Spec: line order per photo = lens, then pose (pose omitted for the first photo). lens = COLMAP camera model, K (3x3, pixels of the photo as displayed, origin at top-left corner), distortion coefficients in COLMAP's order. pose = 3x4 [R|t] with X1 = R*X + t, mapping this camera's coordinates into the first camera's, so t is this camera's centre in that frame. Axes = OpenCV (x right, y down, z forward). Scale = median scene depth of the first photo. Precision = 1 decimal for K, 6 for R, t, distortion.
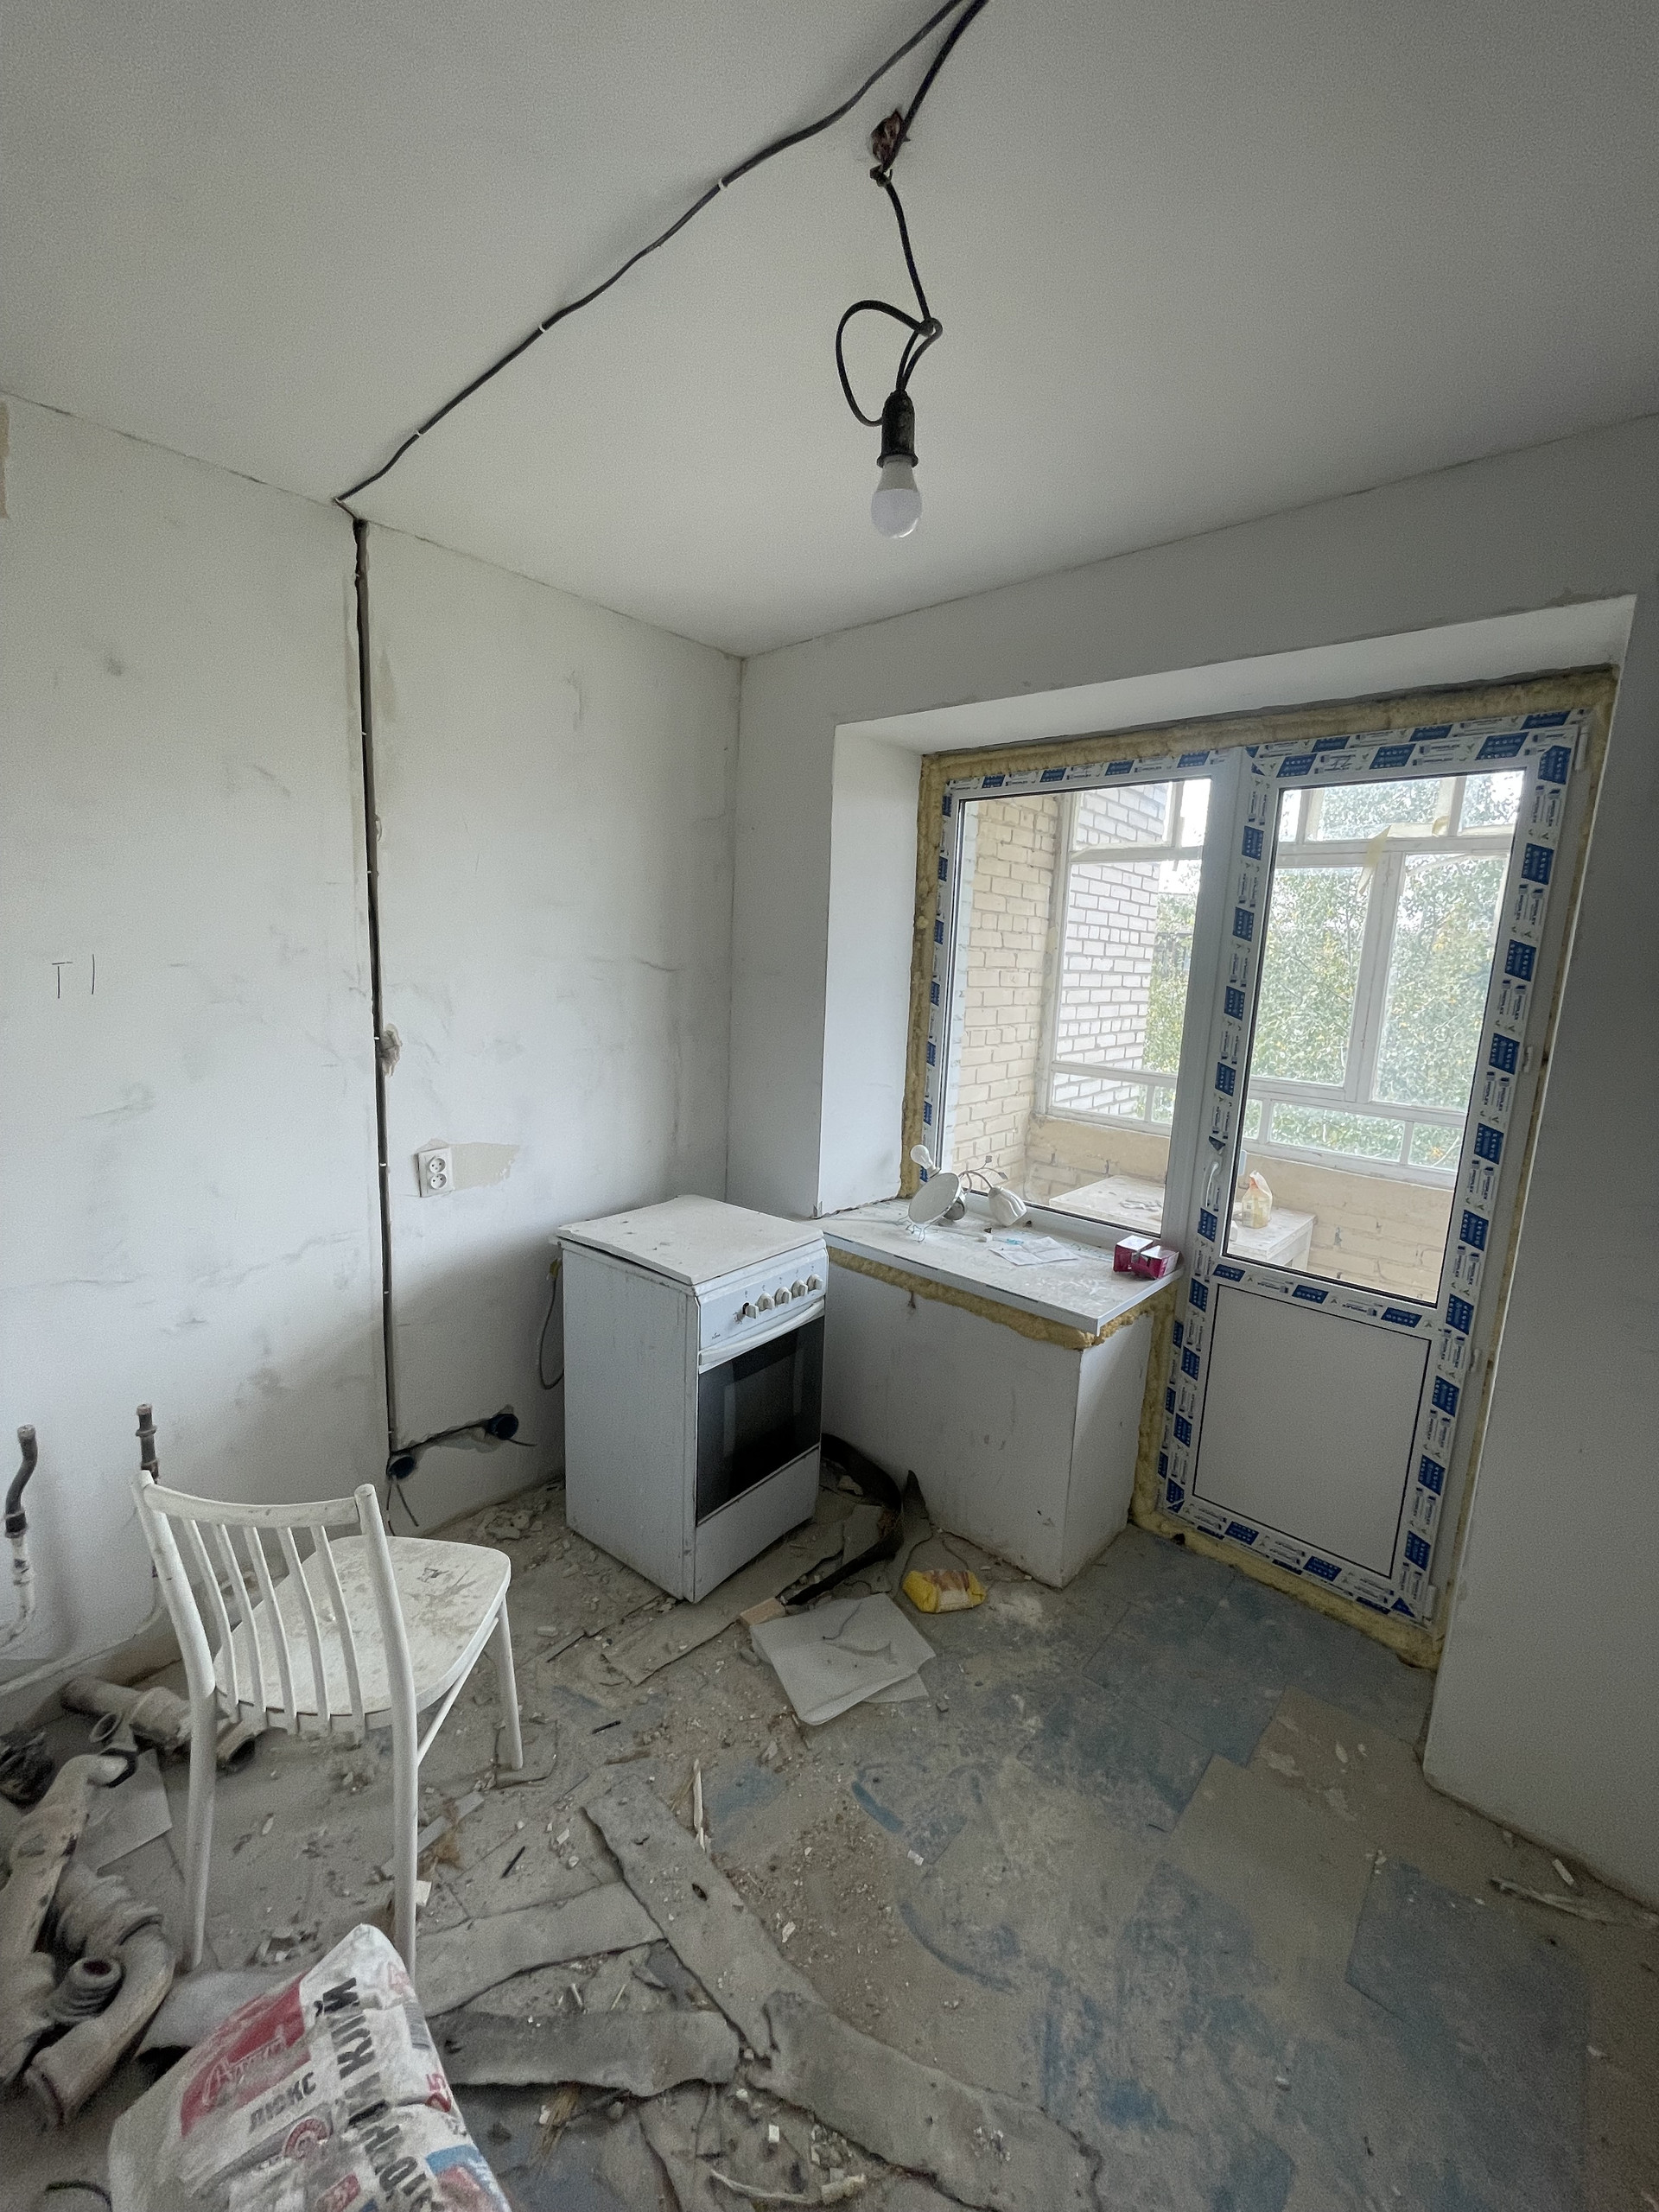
lens RADIAL K [[891.0, 0, 834.1], [0, 891.0, 1111.8], [0, 0, 1]] dist [-0.002456, -0.000043]
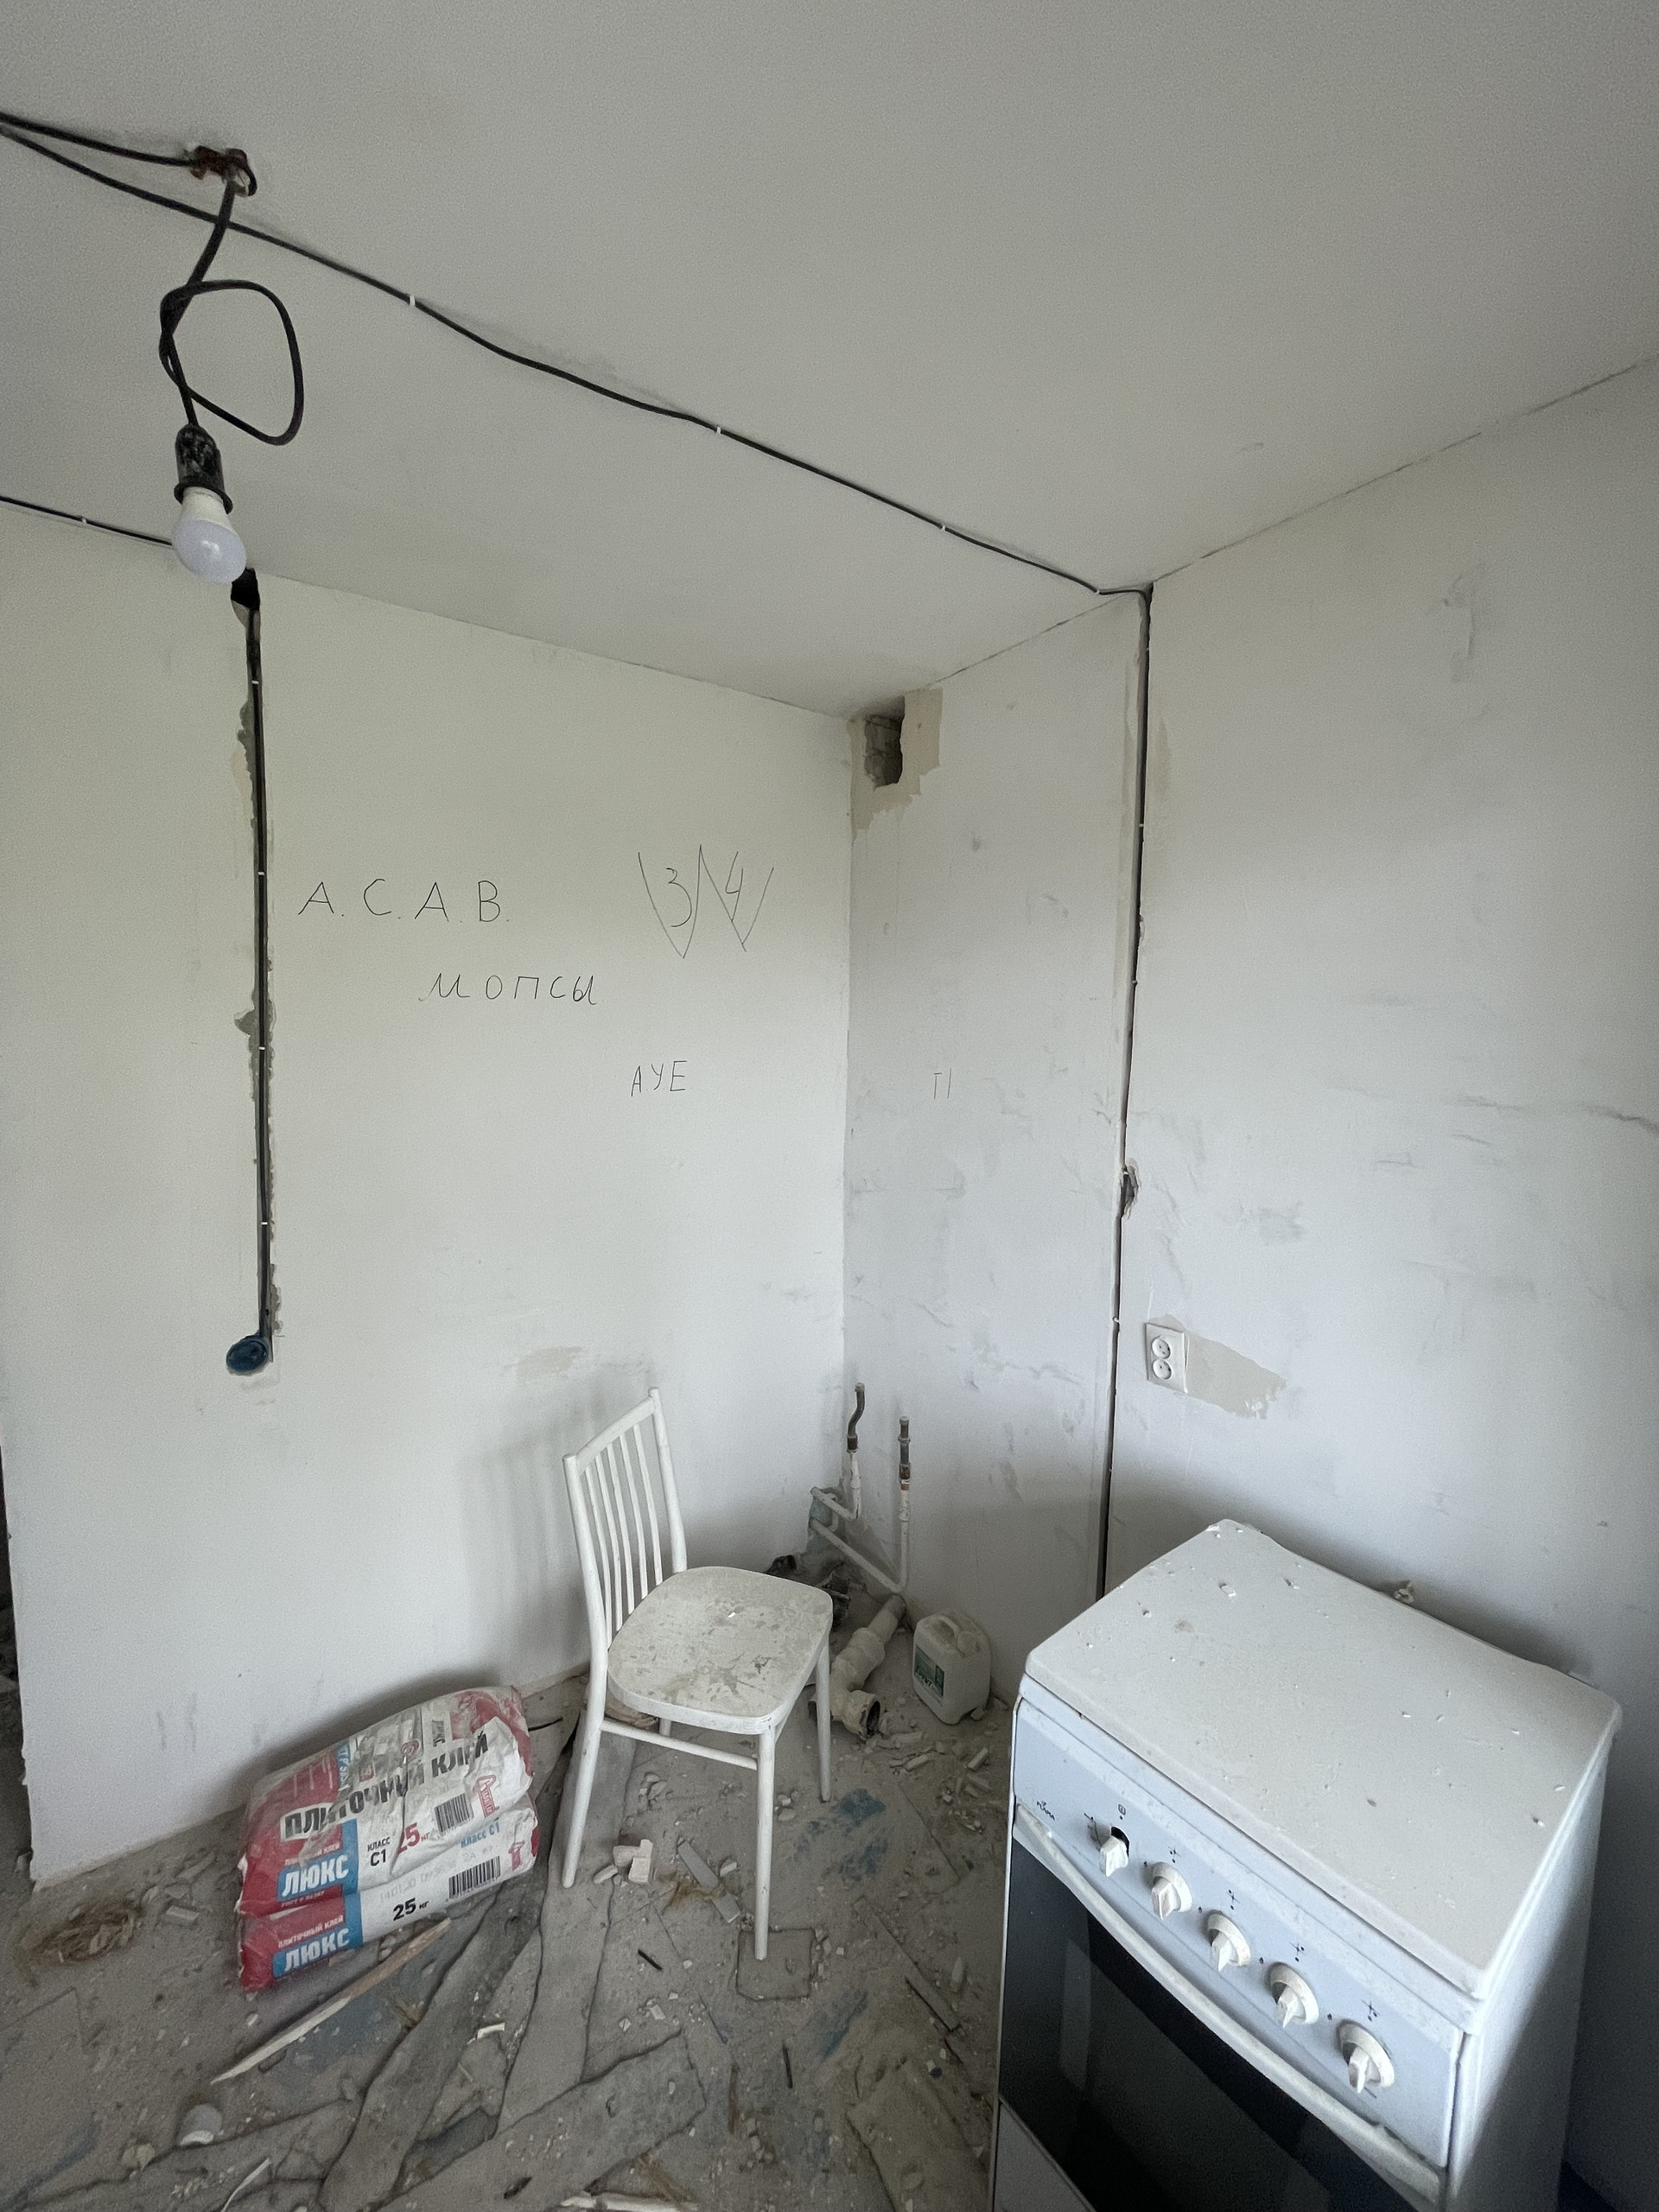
lens RADIAL K [[891.0, 0, 836.0], [0, 891.0, 1111.9], [0, 0, 1]] dist [-0.002456, -0.000043]
pose [[-0.241031, 0.060514, -0.968629, 0.478331], [-0.192119, 0.975329, 0.108739, -0.227750], [0.951312, 0.212301, -0.223458, 1.161318]]
